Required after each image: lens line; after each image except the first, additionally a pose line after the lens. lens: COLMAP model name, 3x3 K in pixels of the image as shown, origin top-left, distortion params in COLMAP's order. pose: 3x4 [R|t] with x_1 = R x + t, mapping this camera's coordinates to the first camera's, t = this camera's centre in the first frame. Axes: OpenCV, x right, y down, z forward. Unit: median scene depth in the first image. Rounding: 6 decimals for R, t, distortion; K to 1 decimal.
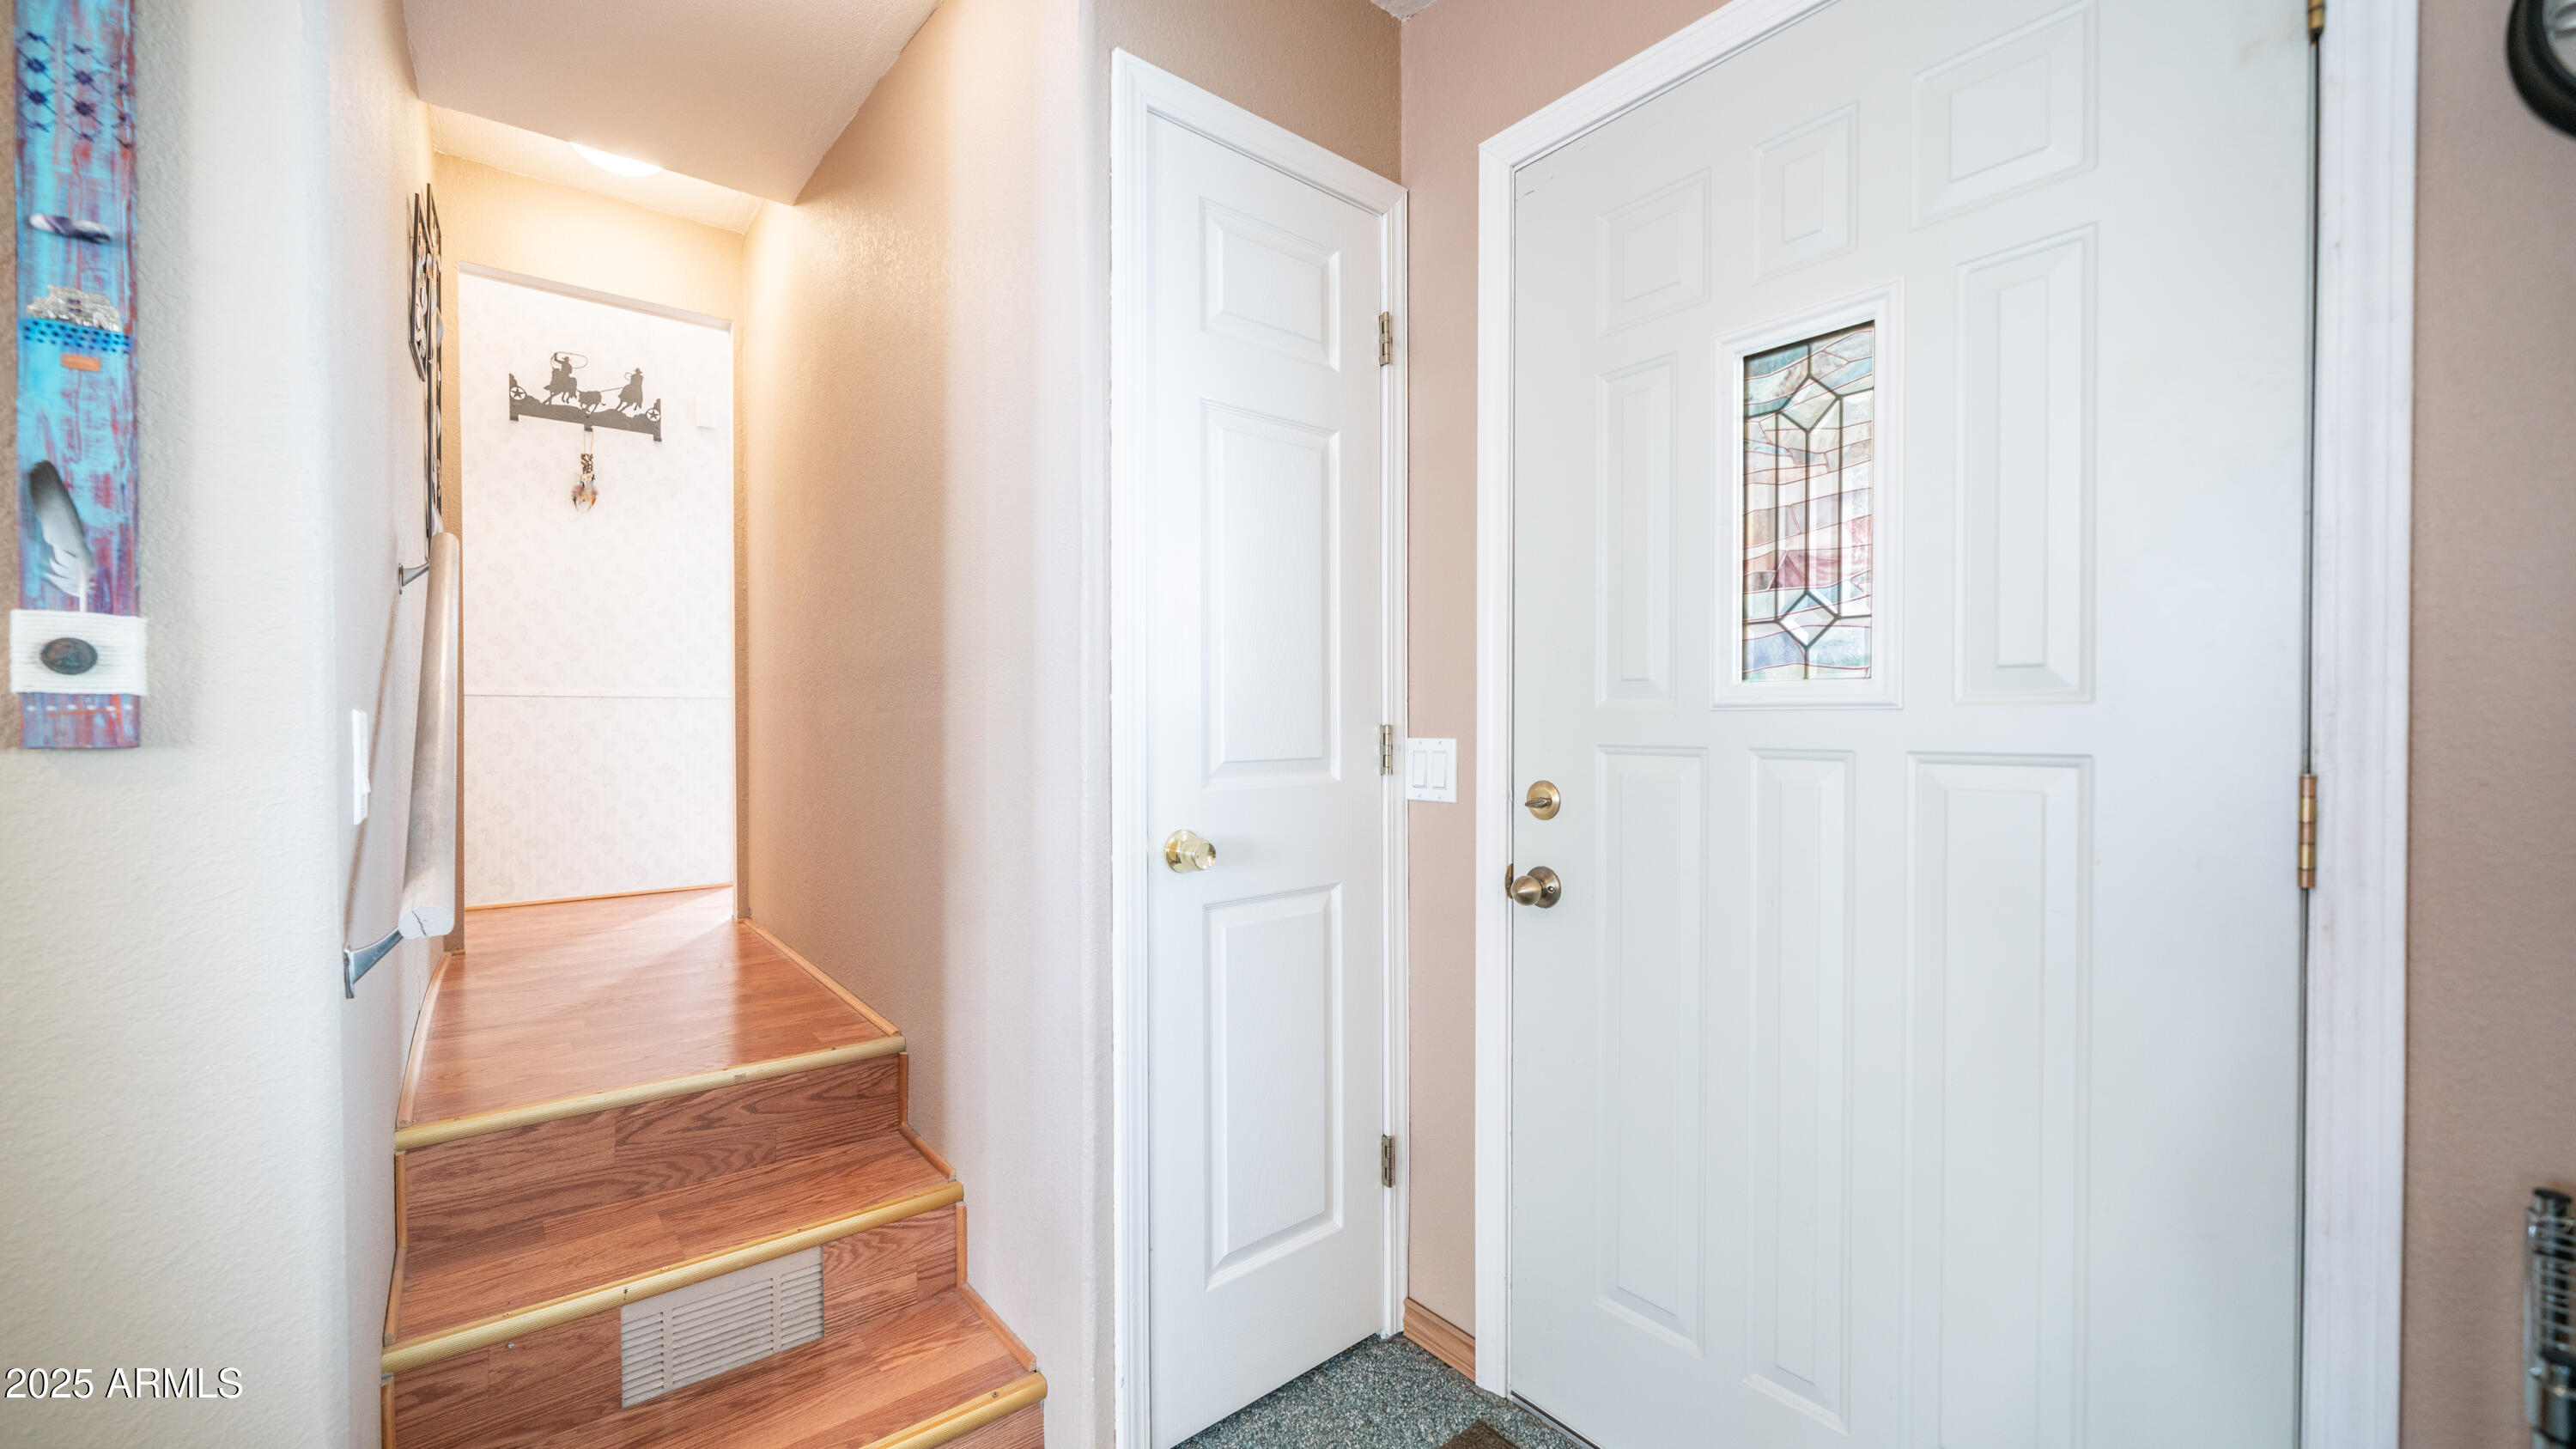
lens RADIAL K [[993.5, 0, 1271.0], [0, 993.5, 729.9], [0, 0, 1]] dist [0.001482, -0.000022]
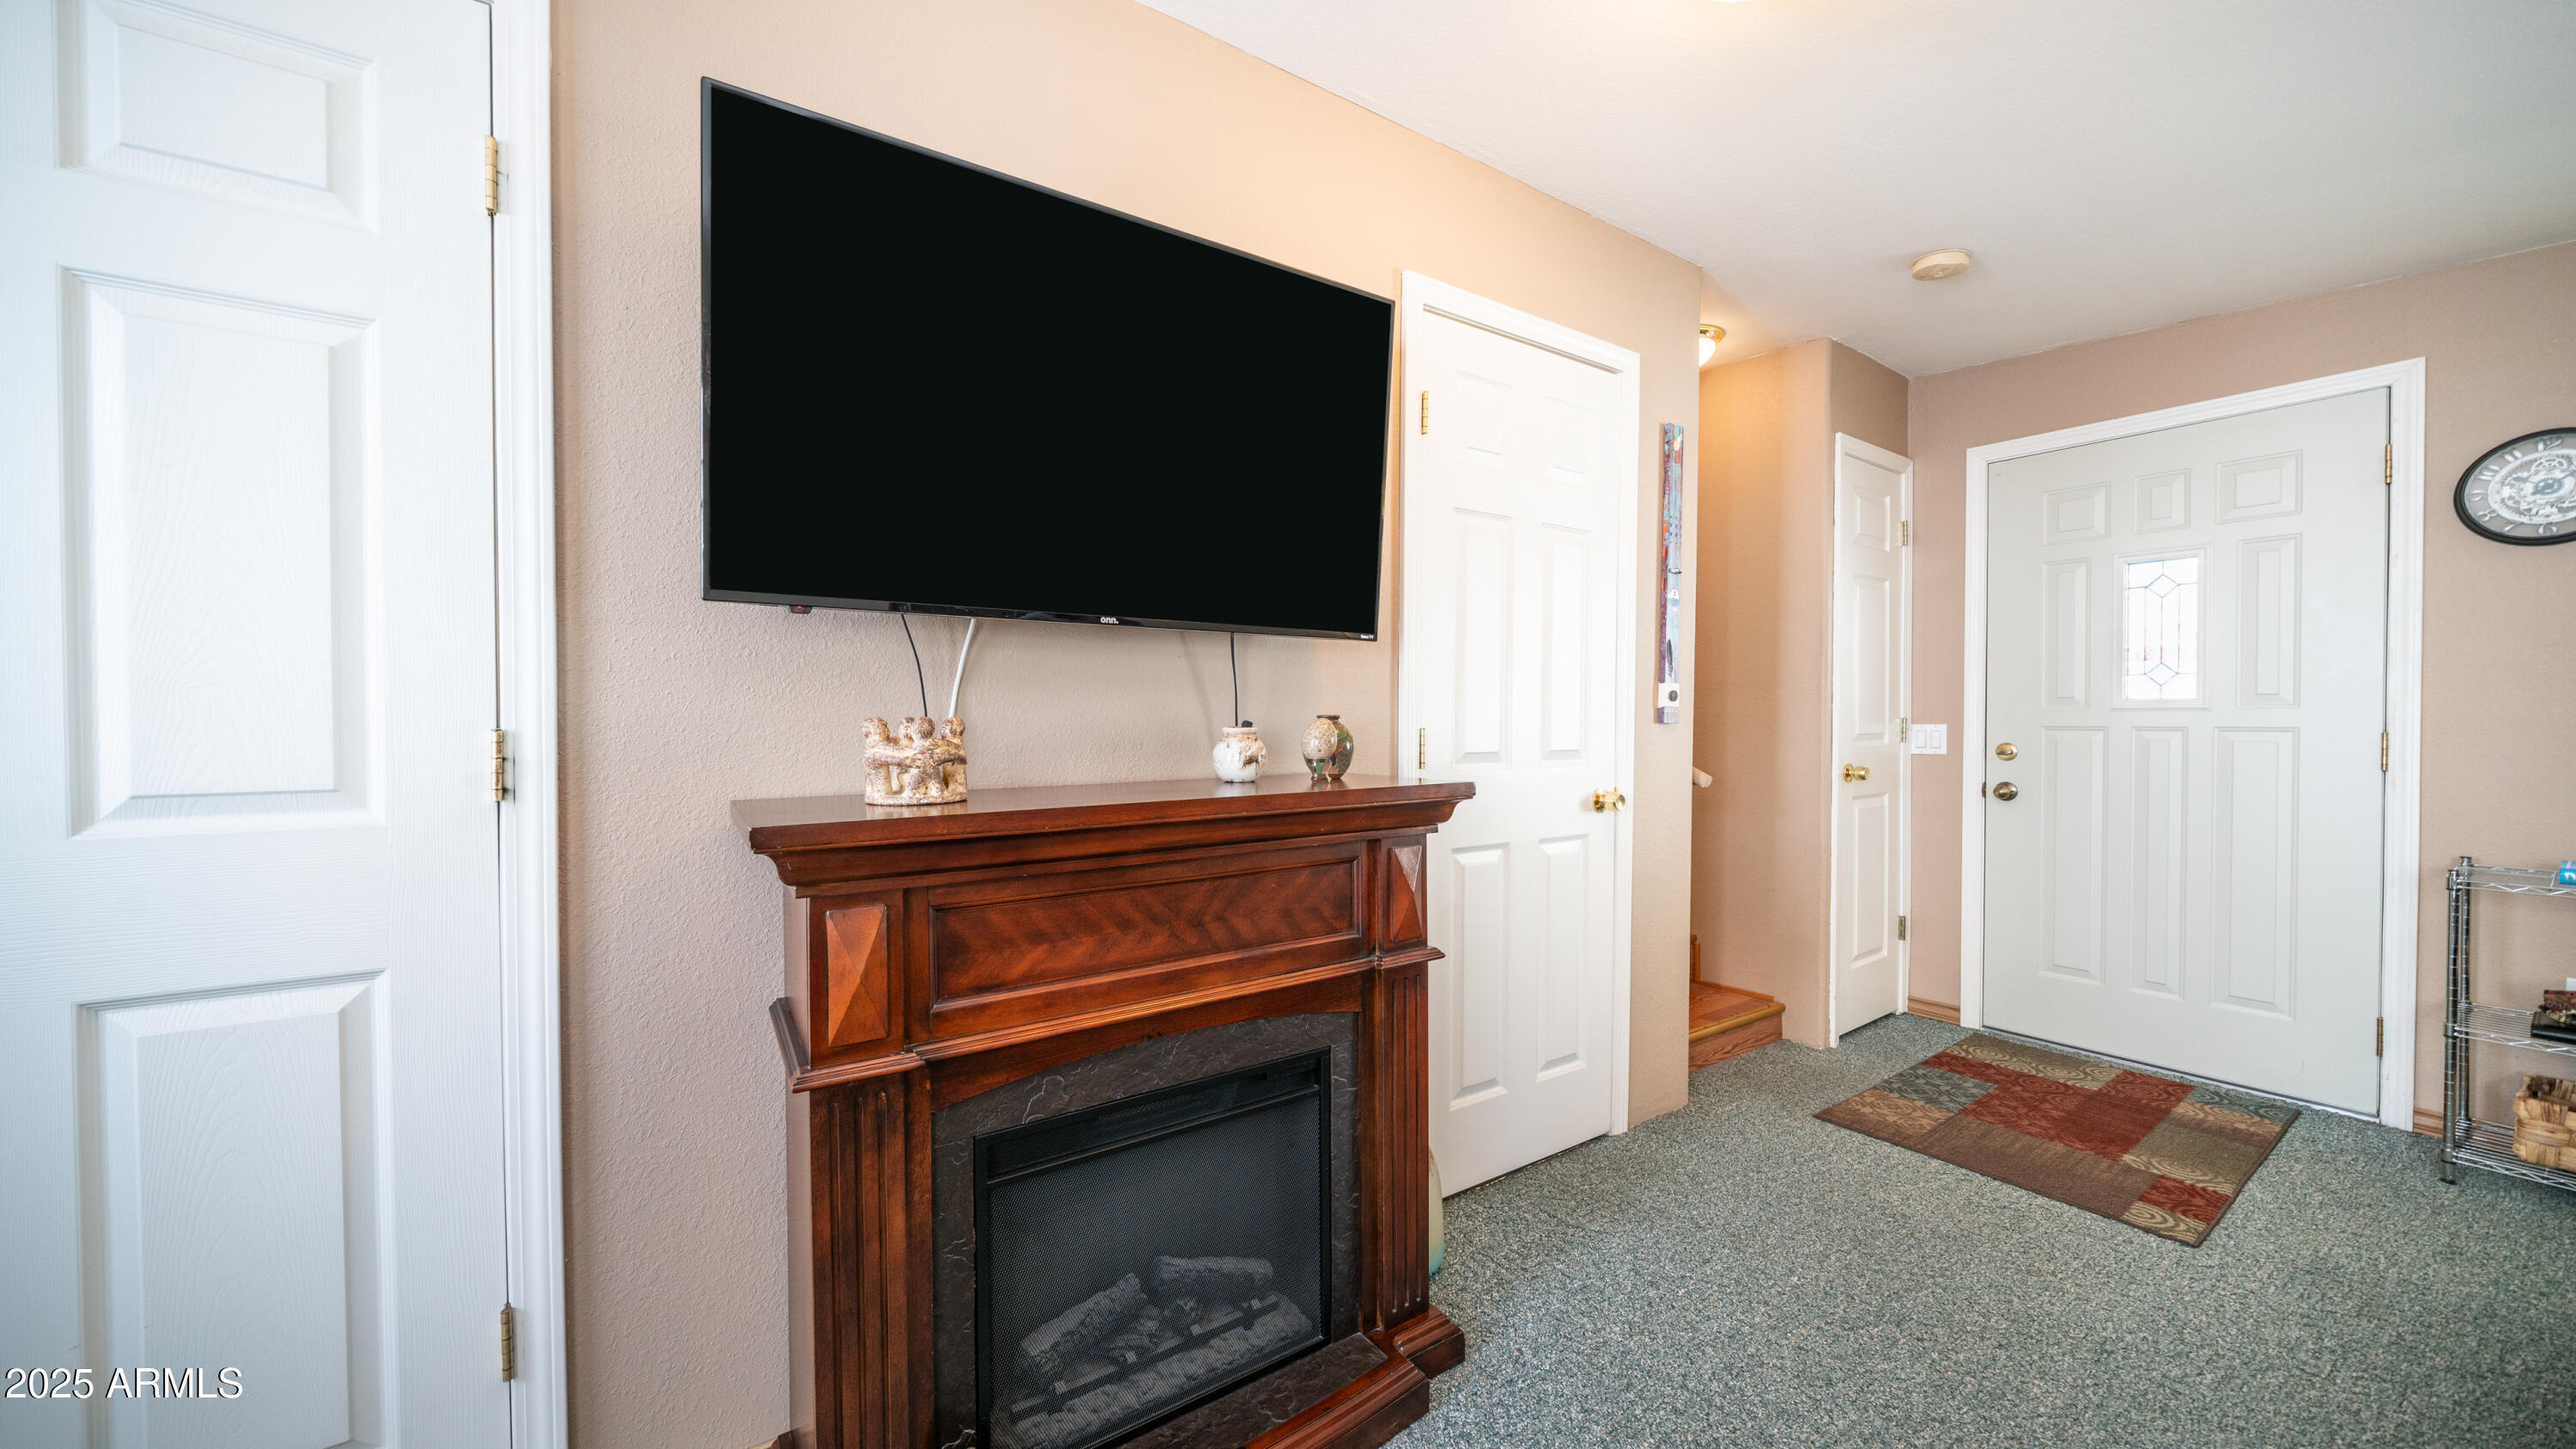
lens RADIAL K [[904.4, 0, 1274.9], [0, 904.4, 729.3], [0, 0, 1]] dist [-0.003439, 0.000356]
pose [[0.996872, -0.000737, -0.079034, -1.149658], [0.000903, 0.999997, 0.002062, 0.014970], [0.079033, -0.002127, 0.996870, -1.089154]]
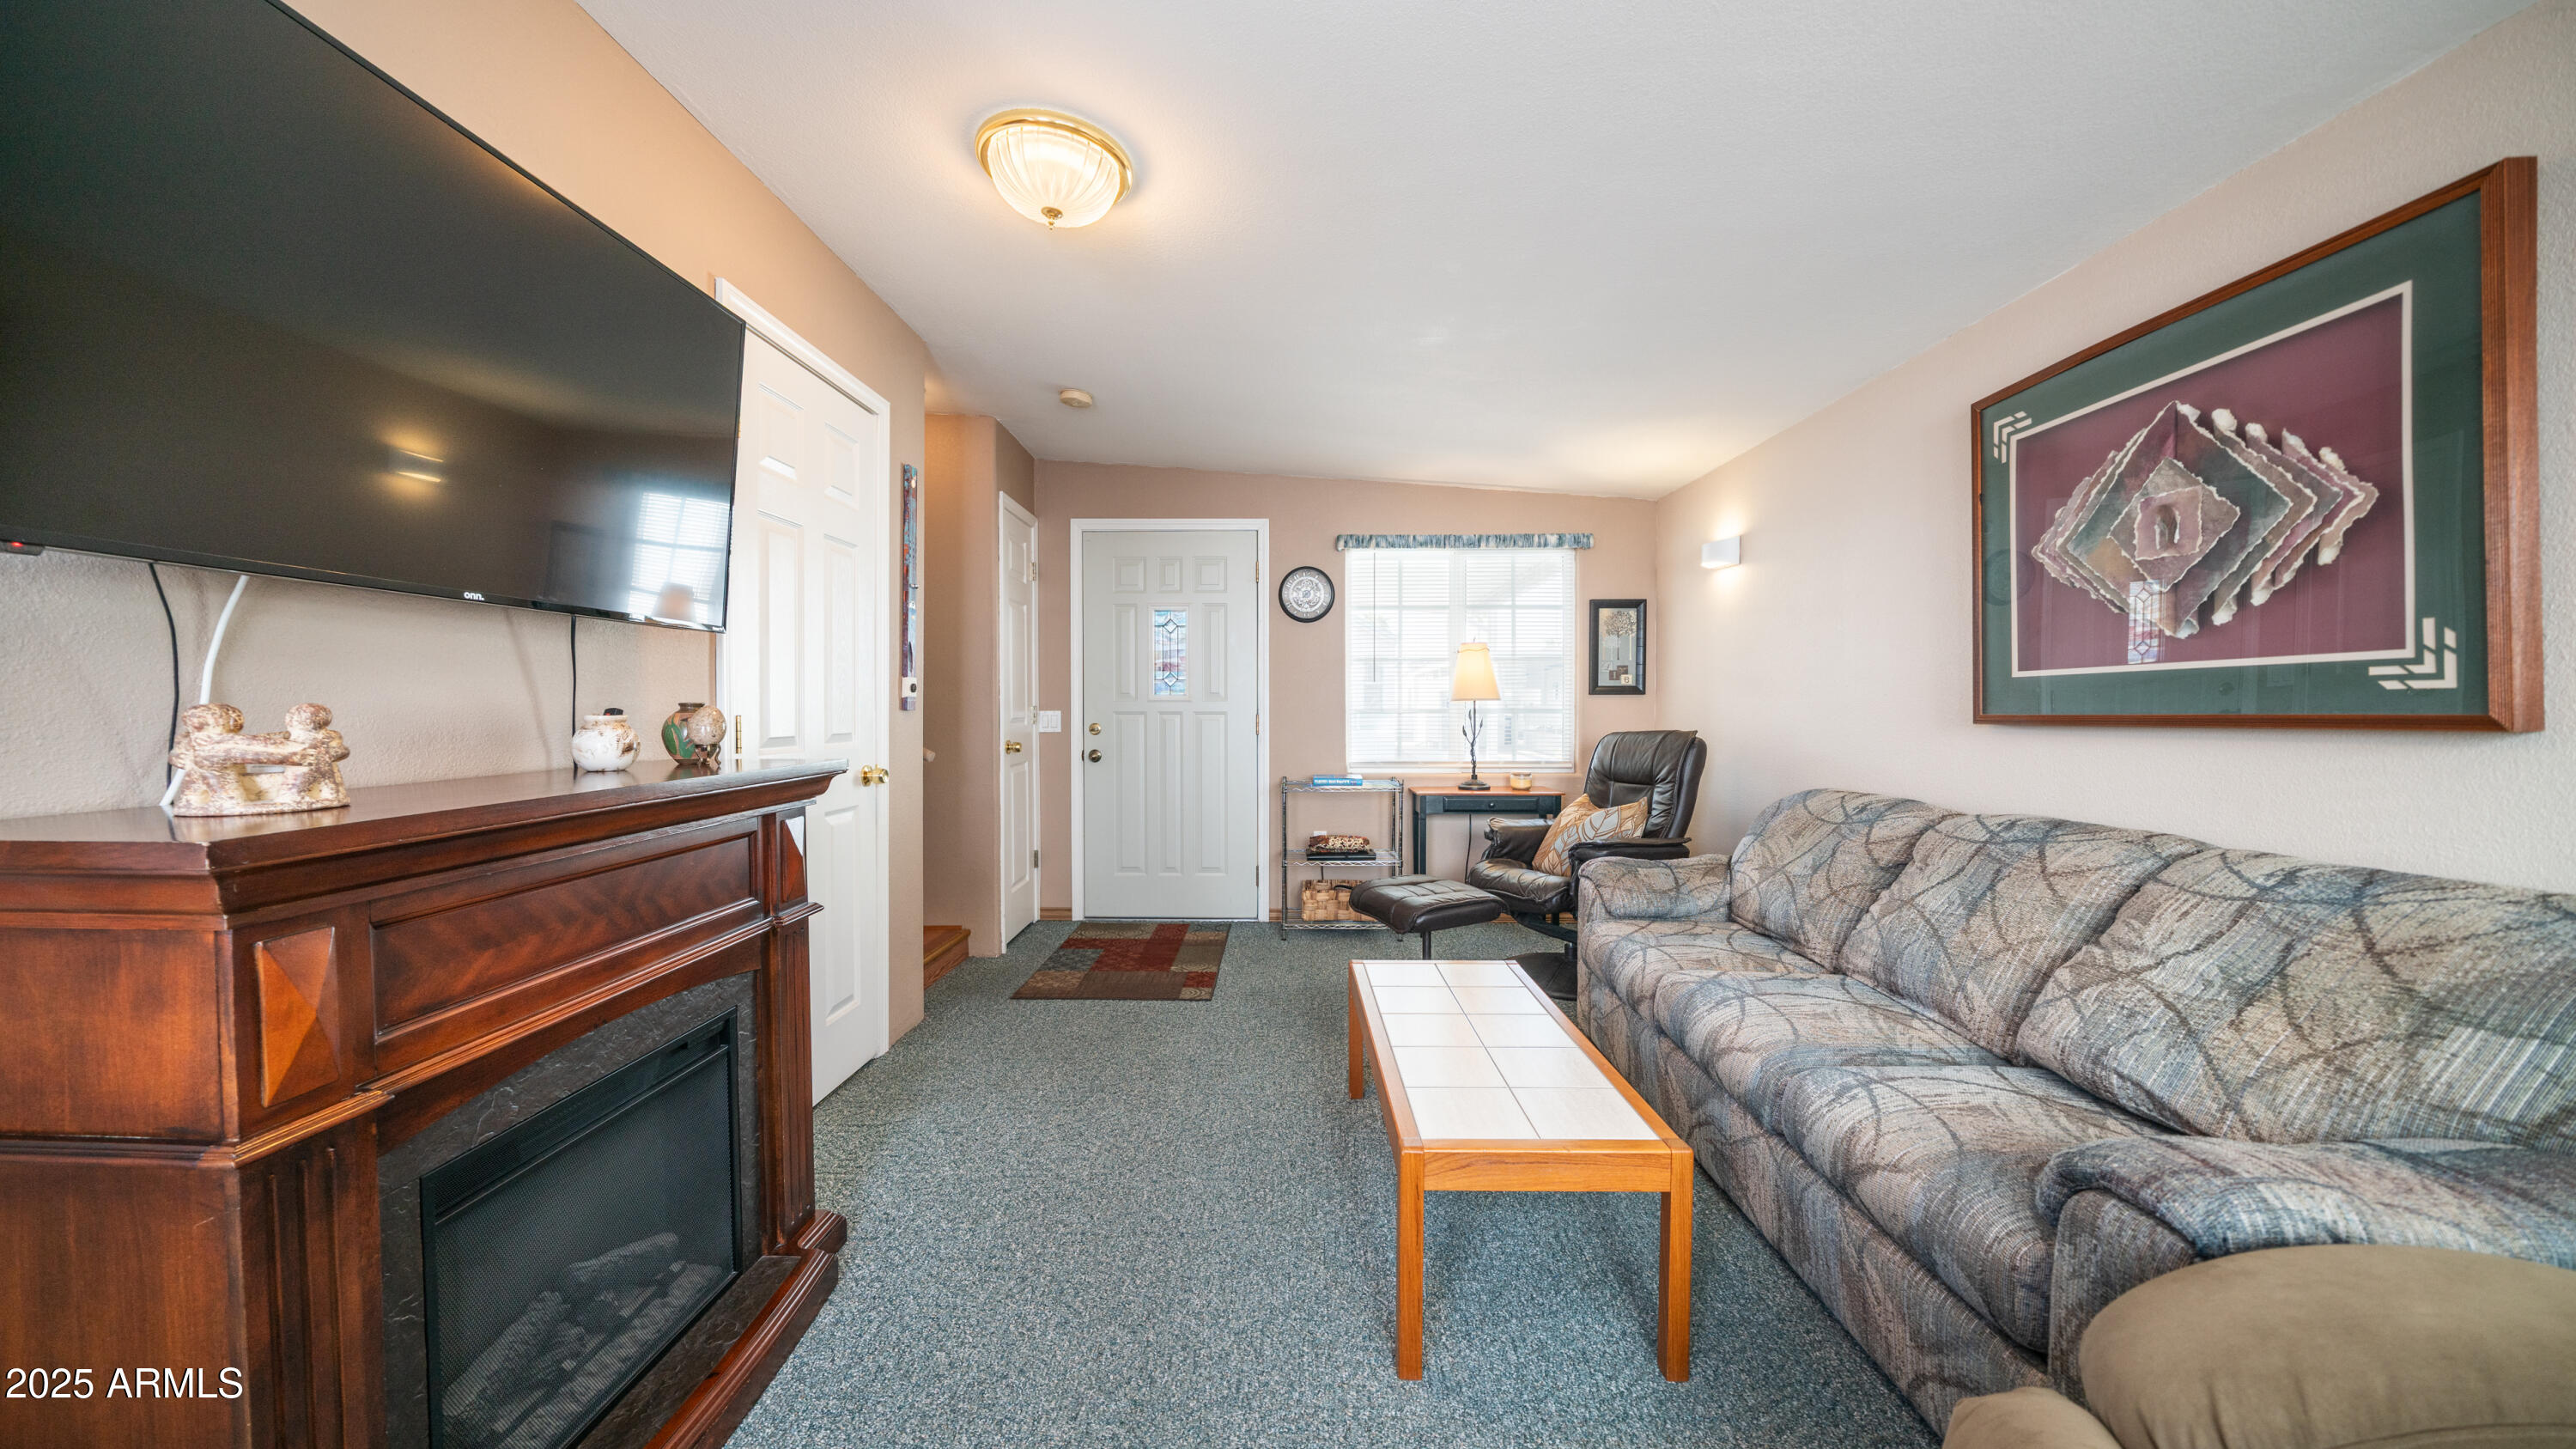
lens RADIAL K [[904.4, 0, 1255.3], [0, 904.4, 729.6], [0, 0, 1]] dist [-0.003439, 0.000356]
pose [[0.644783, -0.020611, 0.764088, -1.606842], [0.008457, 0.999768, 0.019832, 0.016970], [-0.764319, -0.006326, 0.644807, -1.277957]]
